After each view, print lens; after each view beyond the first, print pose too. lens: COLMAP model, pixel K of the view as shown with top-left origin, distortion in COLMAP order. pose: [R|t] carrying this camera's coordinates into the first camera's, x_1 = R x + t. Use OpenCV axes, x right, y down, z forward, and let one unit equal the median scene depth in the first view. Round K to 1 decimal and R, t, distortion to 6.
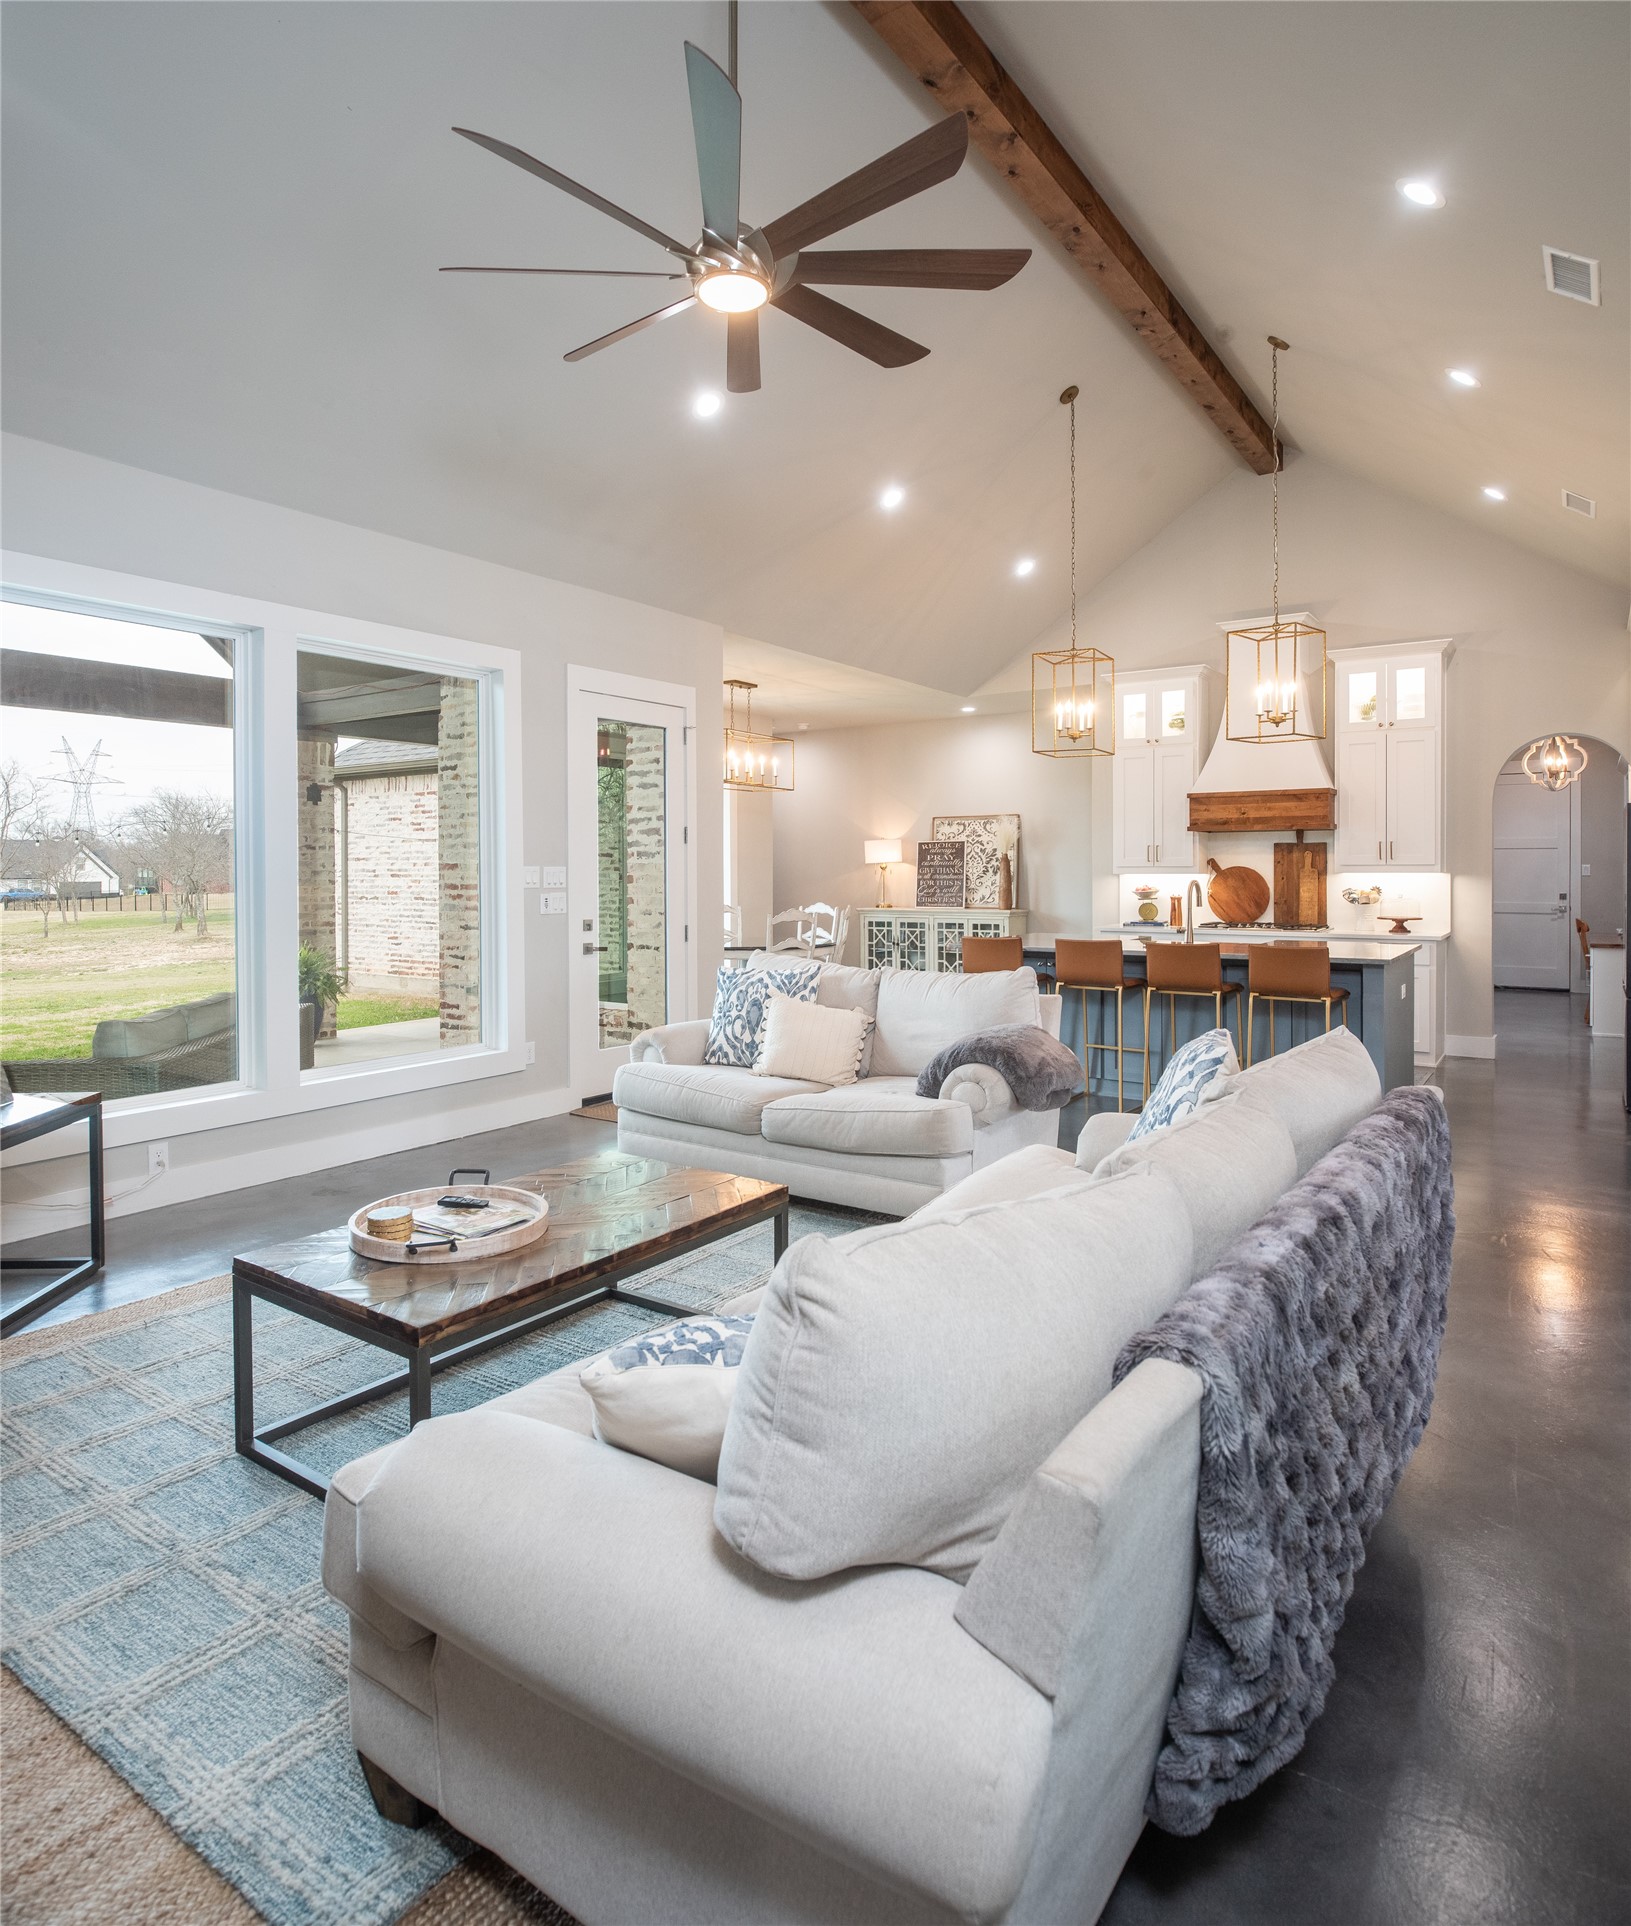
lens RADIAL K [[1138.5, 0, 744.4], [0, 1138.5, 875.4], [0, 0, 1]] dist [-0.005800, -0.005435]
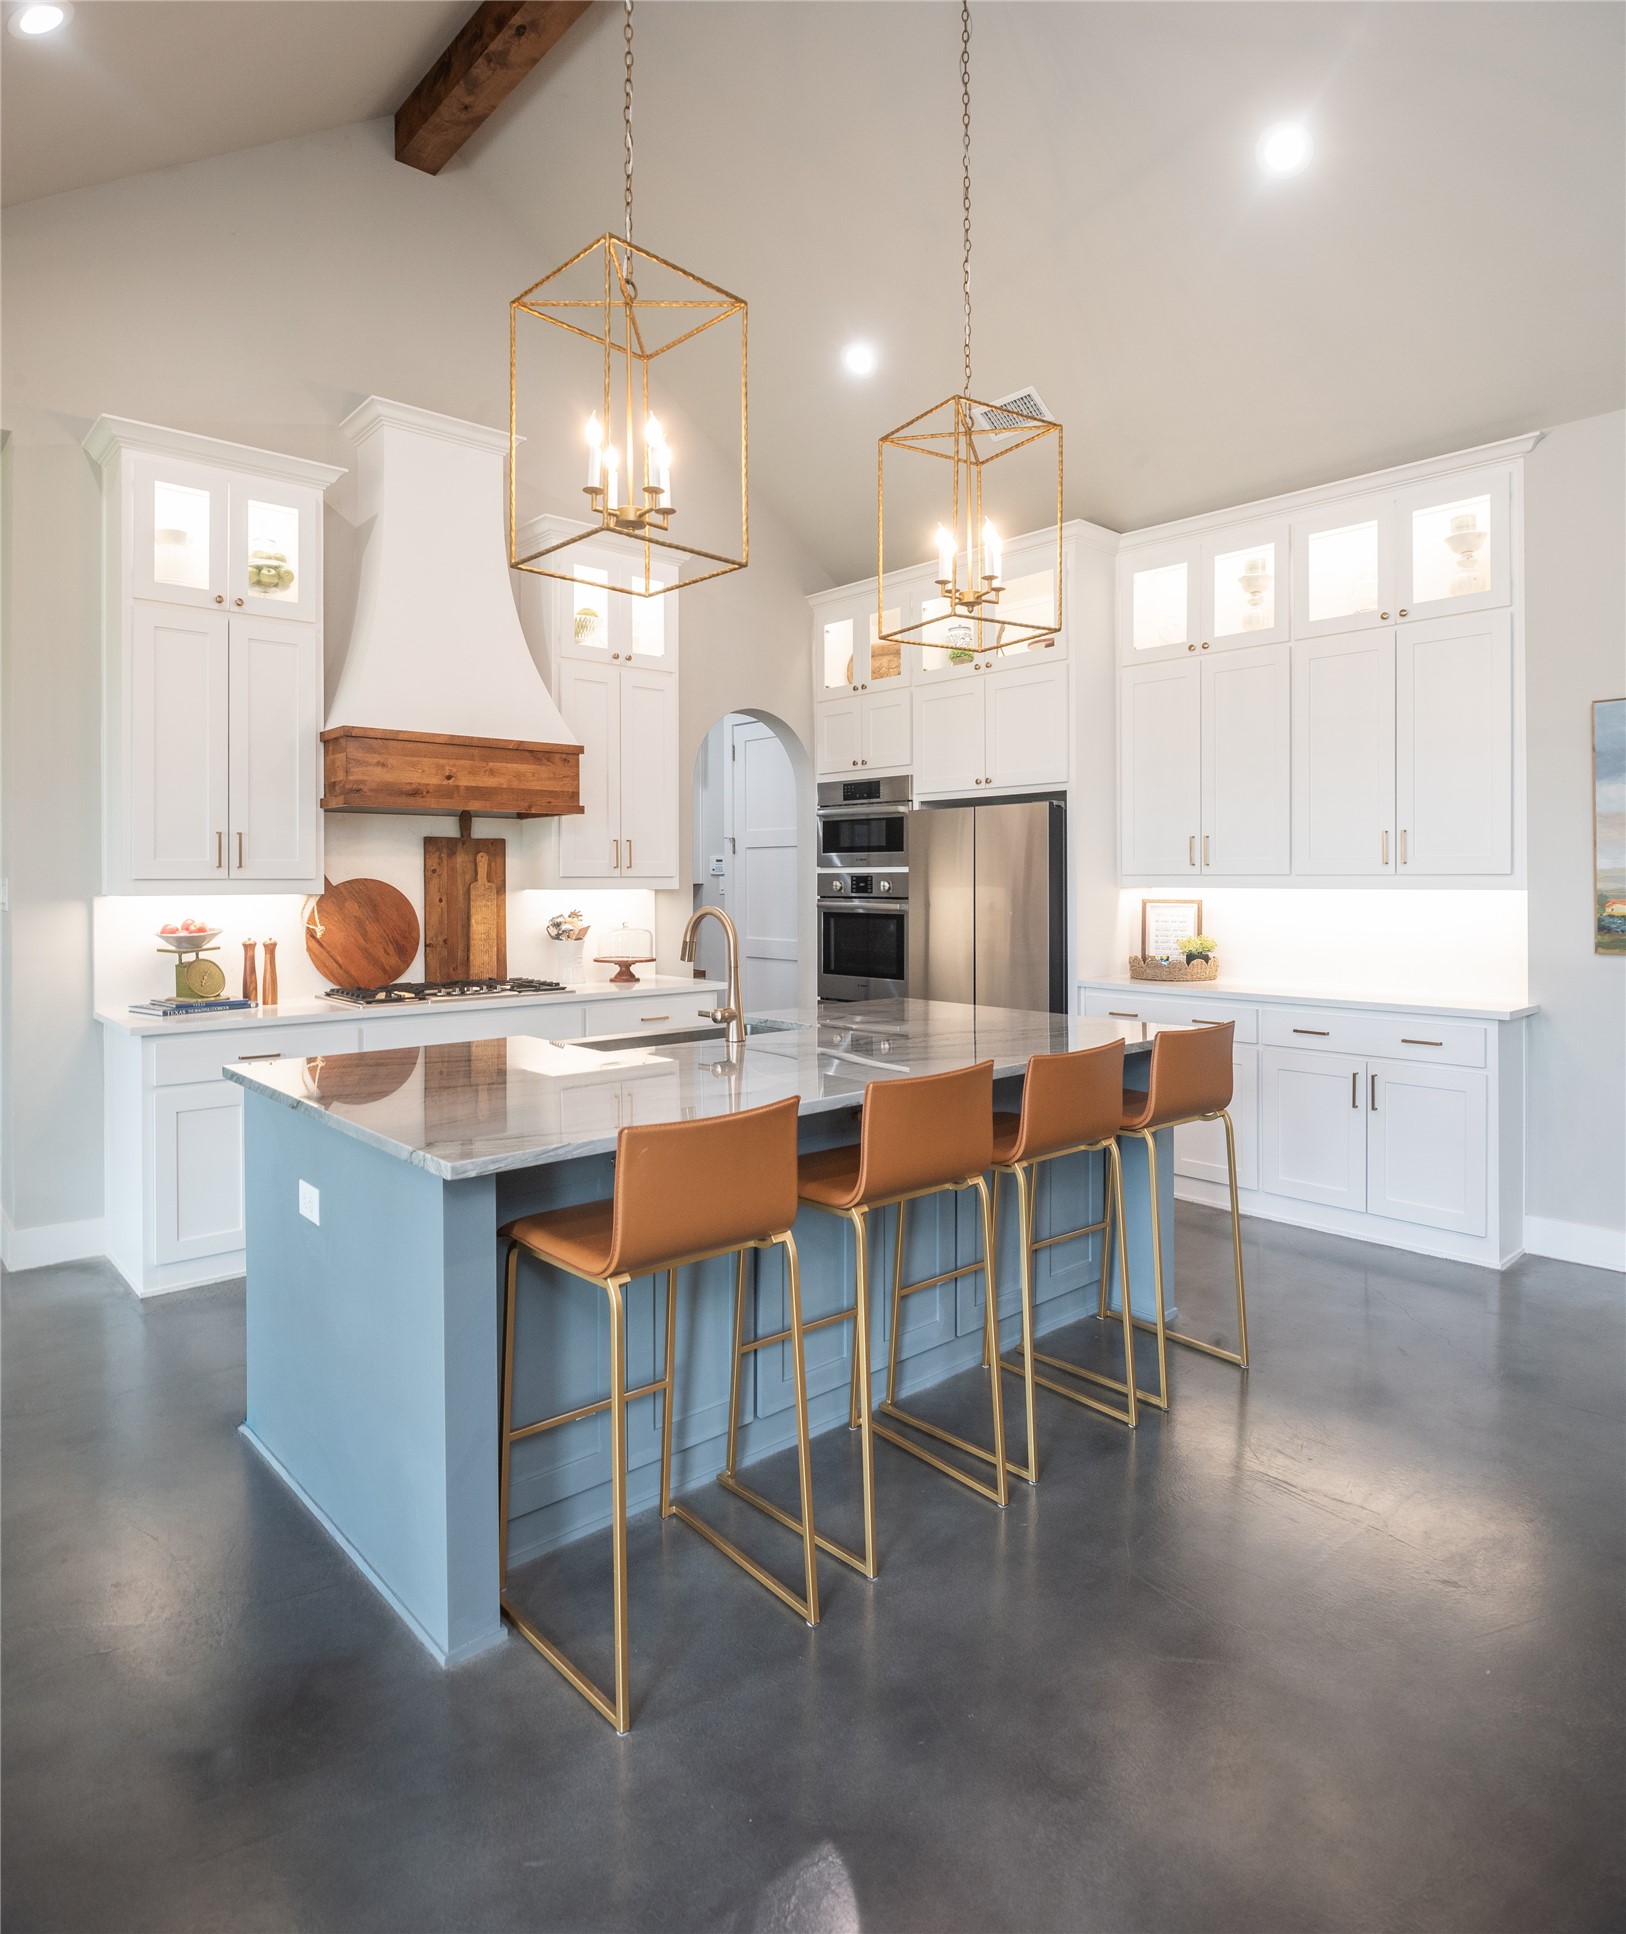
lens RADIAL K [[1143.3, 0, 843.3], [0, 1143.3, 883.0], [0, 0, 1]] dist [-0.005800, -0.005435]
pose [[0.178141, 0.000016, 0.984005, -0.043948], [0.007777, 0.999969, -0.001424, -0.003660], [-0.983974, 0.007907, 0.178135, 0.713153]]
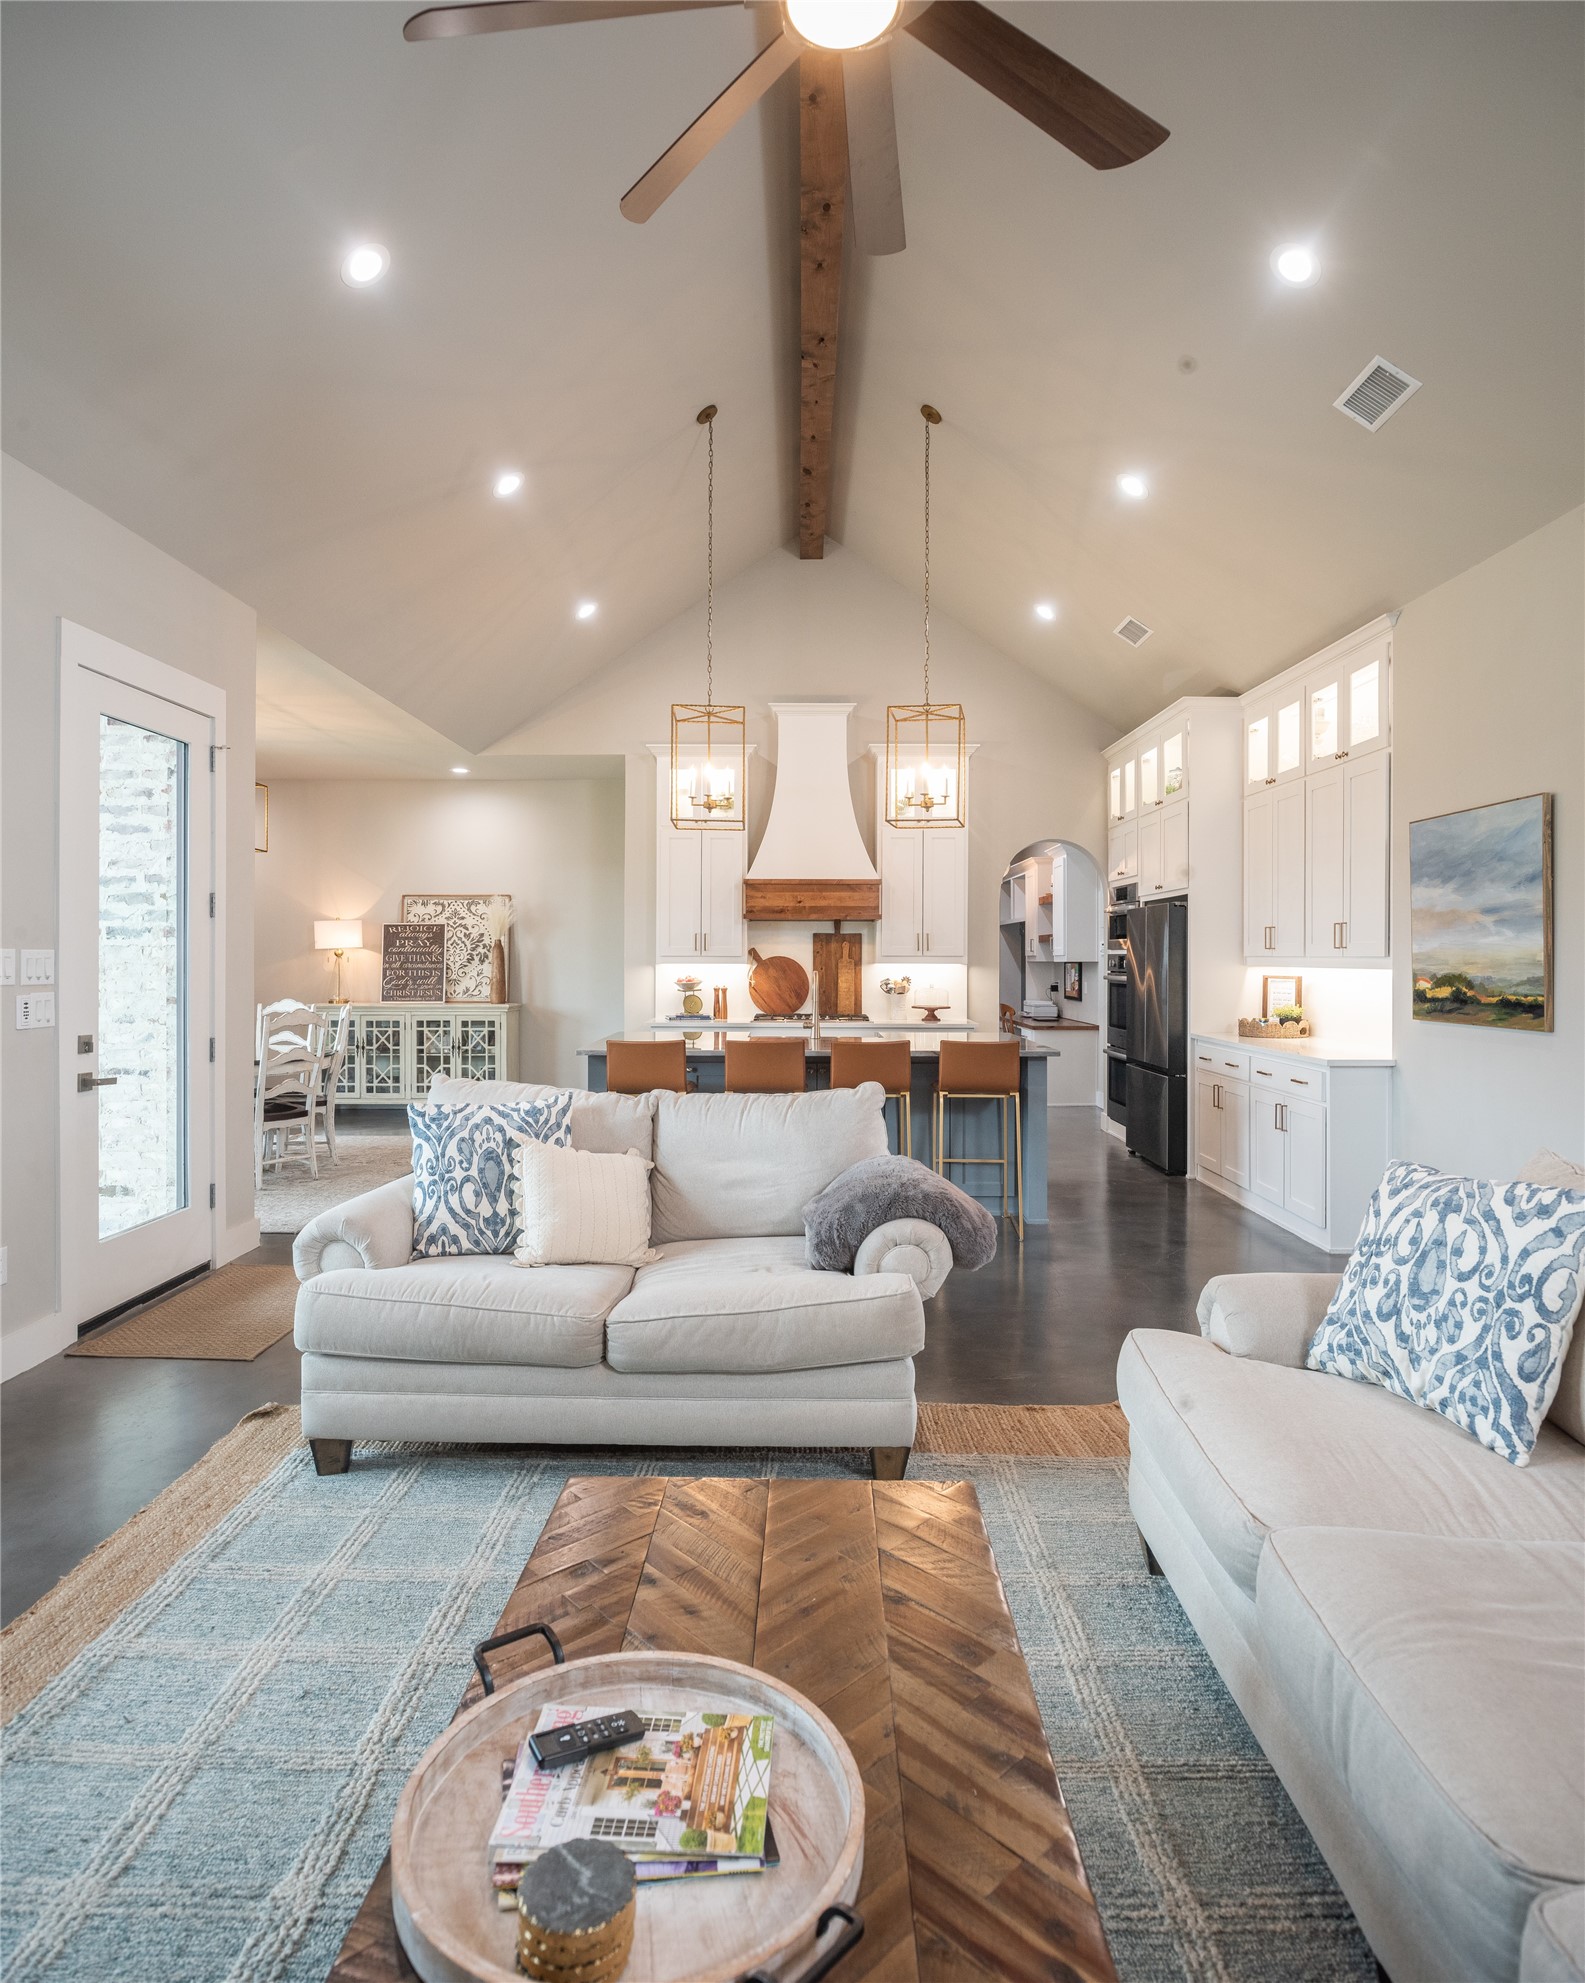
lens RADIAL K [[1149.7, 0, 761.7], [0, 1149.7, 956.5], [0, 0, 1]] dist [-0.012418, 0.000723]
pose [[0.815089, 0.007082, 0.579292, -0.152980], [-0.003730, 0.999969, -0.006978, -0.000858], [-0.579323, 0.003527, 0.815090, 0.213556]]
